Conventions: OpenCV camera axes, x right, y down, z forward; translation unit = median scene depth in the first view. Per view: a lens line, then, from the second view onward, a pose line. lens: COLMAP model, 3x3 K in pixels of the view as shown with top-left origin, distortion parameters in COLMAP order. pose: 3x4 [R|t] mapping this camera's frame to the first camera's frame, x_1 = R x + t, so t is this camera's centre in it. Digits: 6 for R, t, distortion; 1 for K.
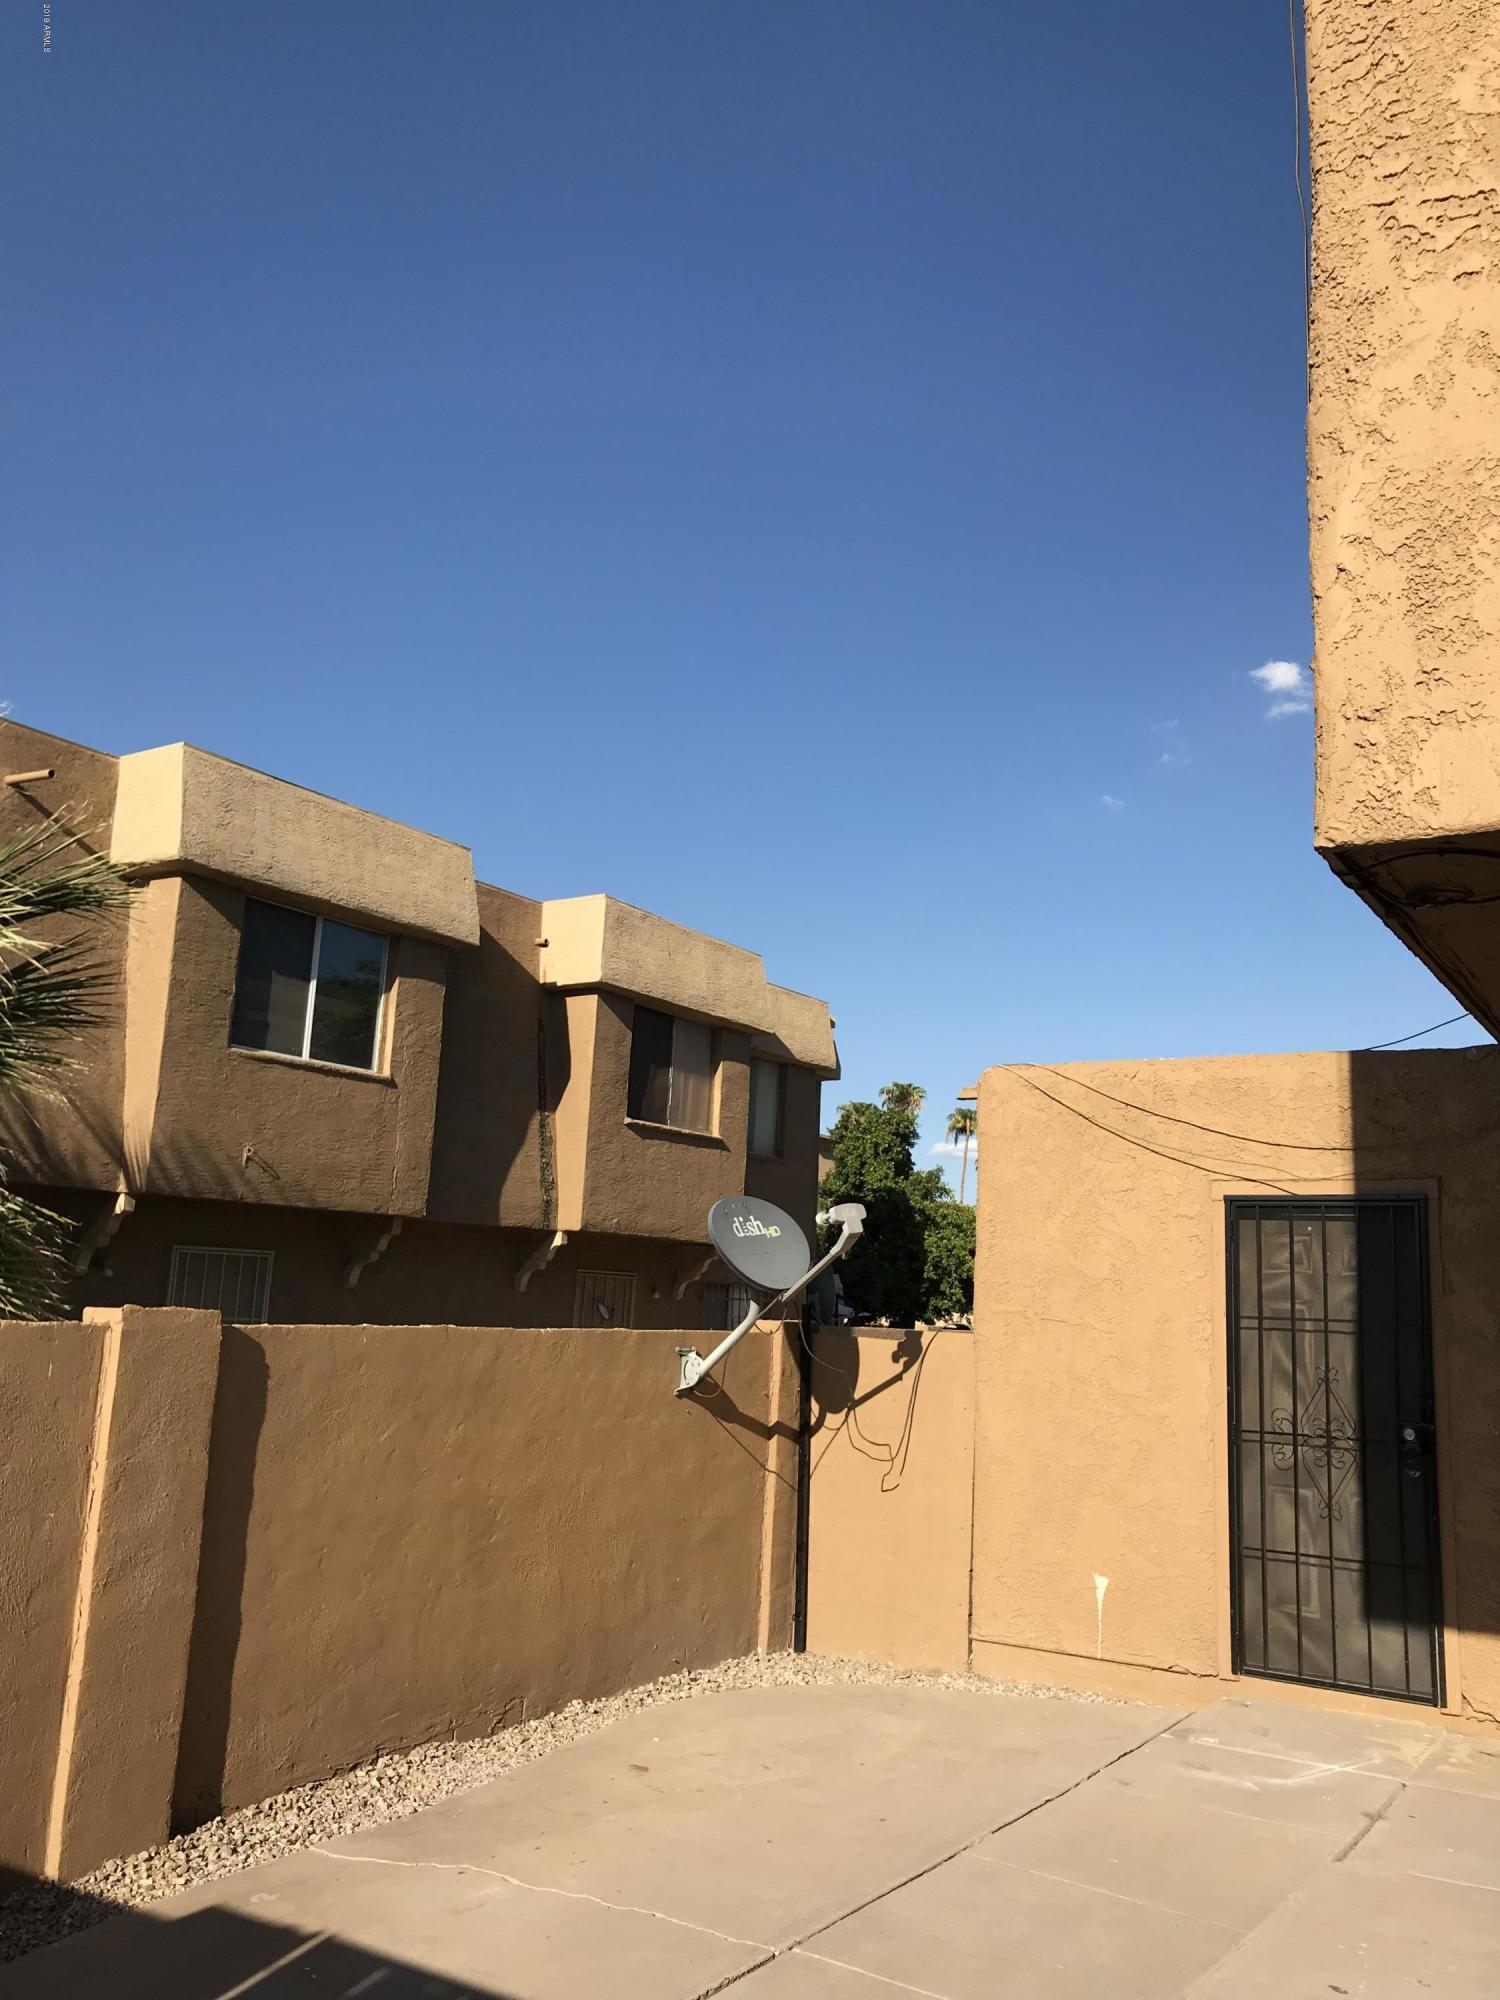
lens RADIAL K [[1614.9, 0, 759.8], [0, 1614.9, 984.3], [0, 0, 1]] dist [0.073600, -0.089746]
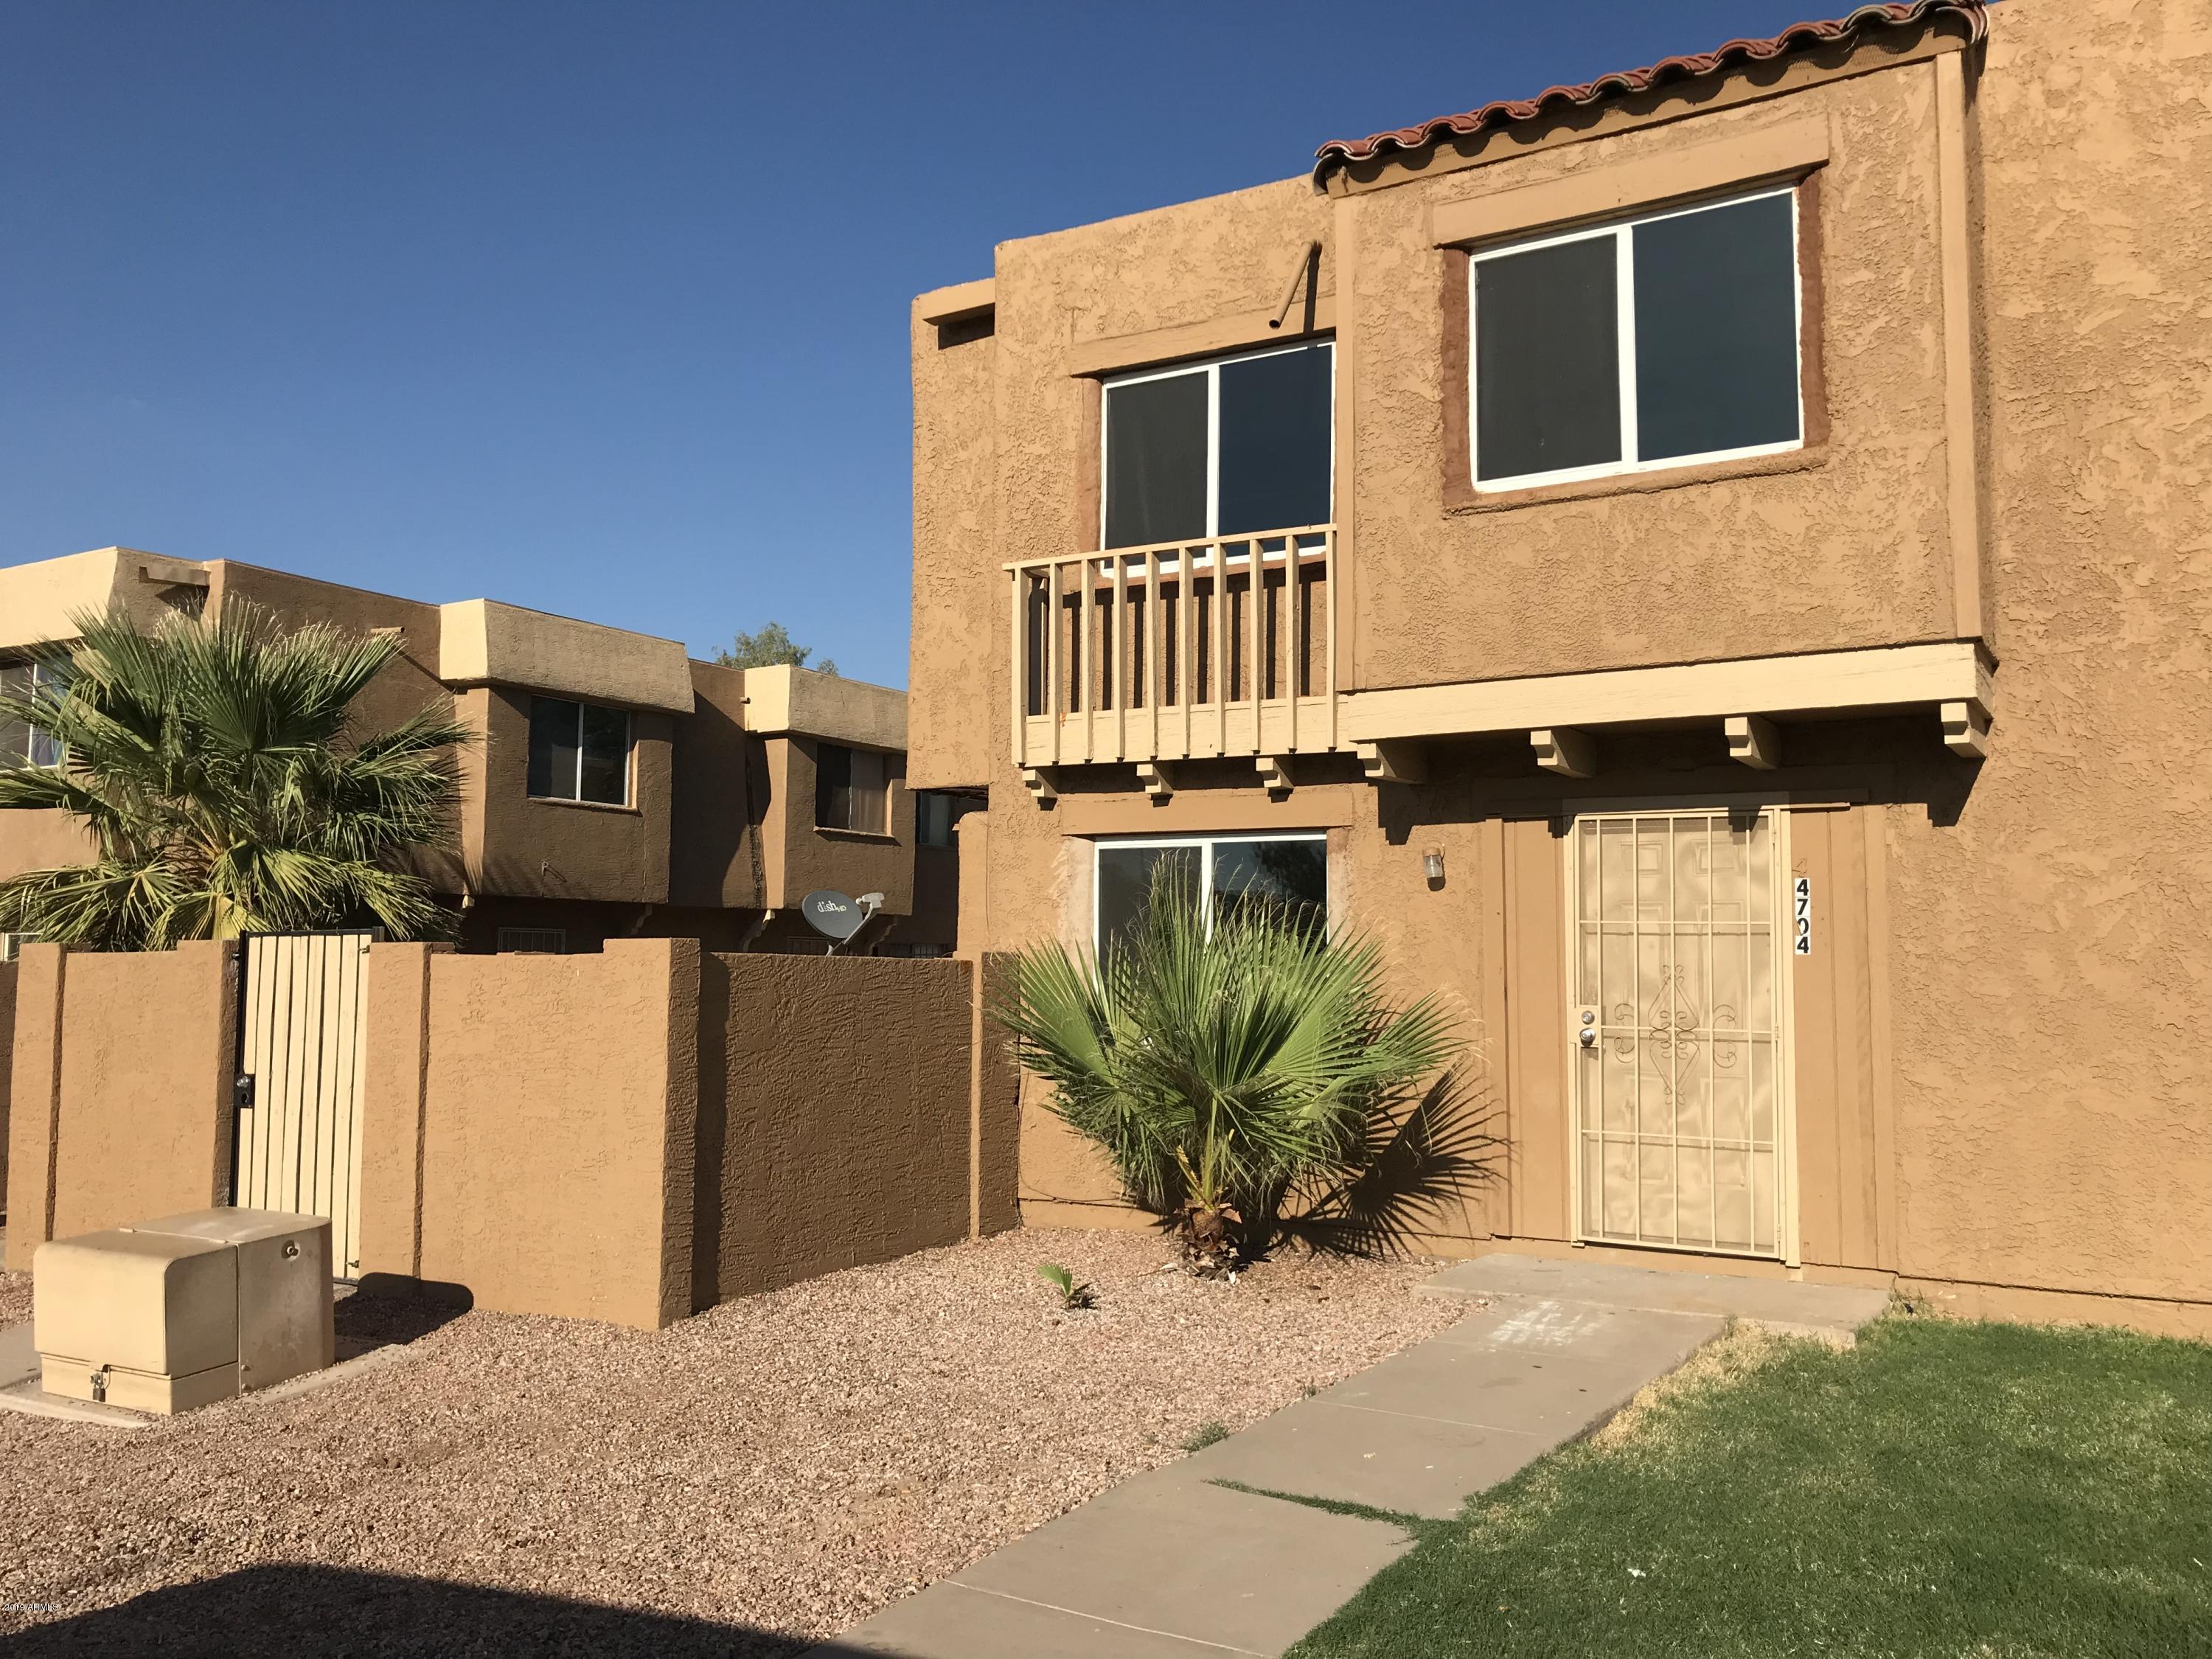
lens RADIAL K [[1786.1, 0, 1106.0], [0, 1786.1, 829.5], [0, 0, 1]] dist [0.073600, -0.089746]
pose [[0.999302, -0.032385, 0.018598, 0.162729], [0.030059, 0.993024, 0.114014, -0.096126], [-0.022160, -0.113375, 0.993305, -0.613750]]
